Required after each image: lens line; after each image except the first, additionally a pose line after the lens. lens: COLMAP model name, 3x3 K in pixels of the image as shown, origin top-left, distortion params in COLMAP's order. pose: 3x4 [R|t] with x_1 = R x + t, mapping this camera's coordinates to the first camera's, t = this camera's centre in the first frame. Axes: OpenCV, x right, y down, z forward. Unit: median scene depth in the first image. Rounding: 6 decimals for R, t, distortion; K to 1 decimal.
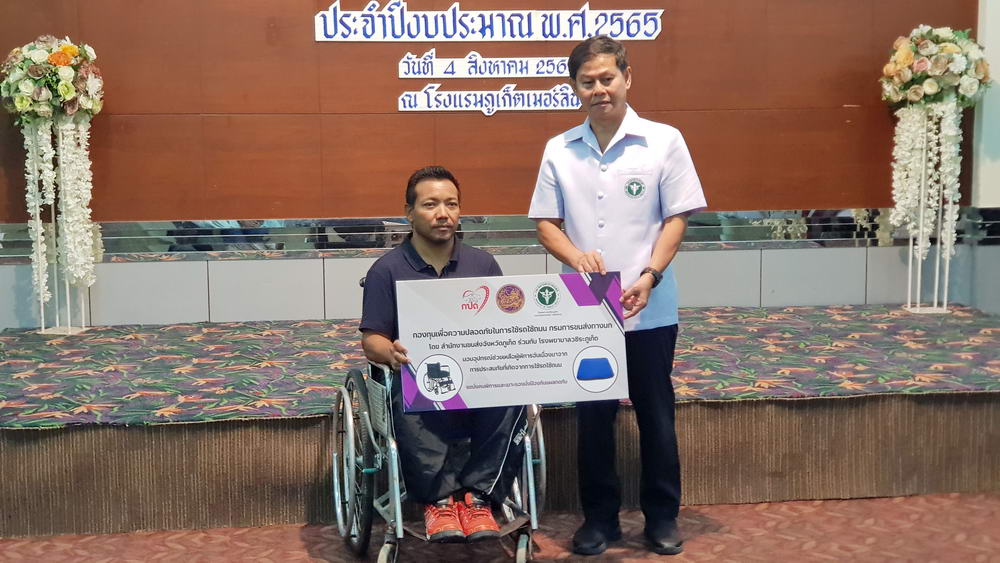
lens RADIAL K [[1584.5, 0, 491.7], [0, 1584.5, 310.8], [0, 0, 1]] dist [0.275804, -1.211607]
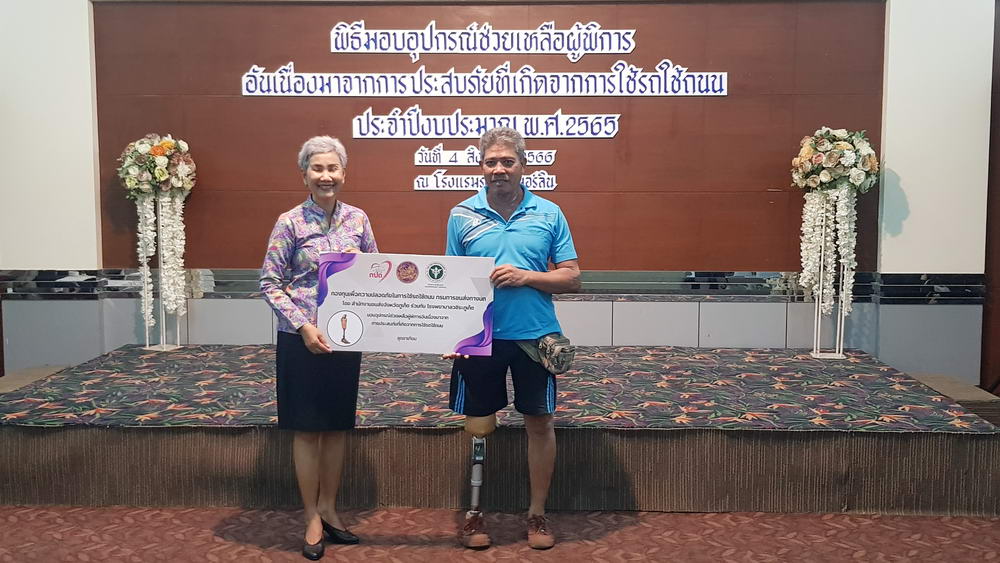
lens RADIAL K [[1169.4, 0, 485.4], [0, 1169.4, 281.8], [0, 0, 1]] dist [0.143499, -0.305193]
pose [[0.983063, 0.025961, -0.181421, 0.178903], [-0.032725, 0.998873, -0.034390, -0.017540], [0.180323, 0.039744, 0.982804, 0.056583]]
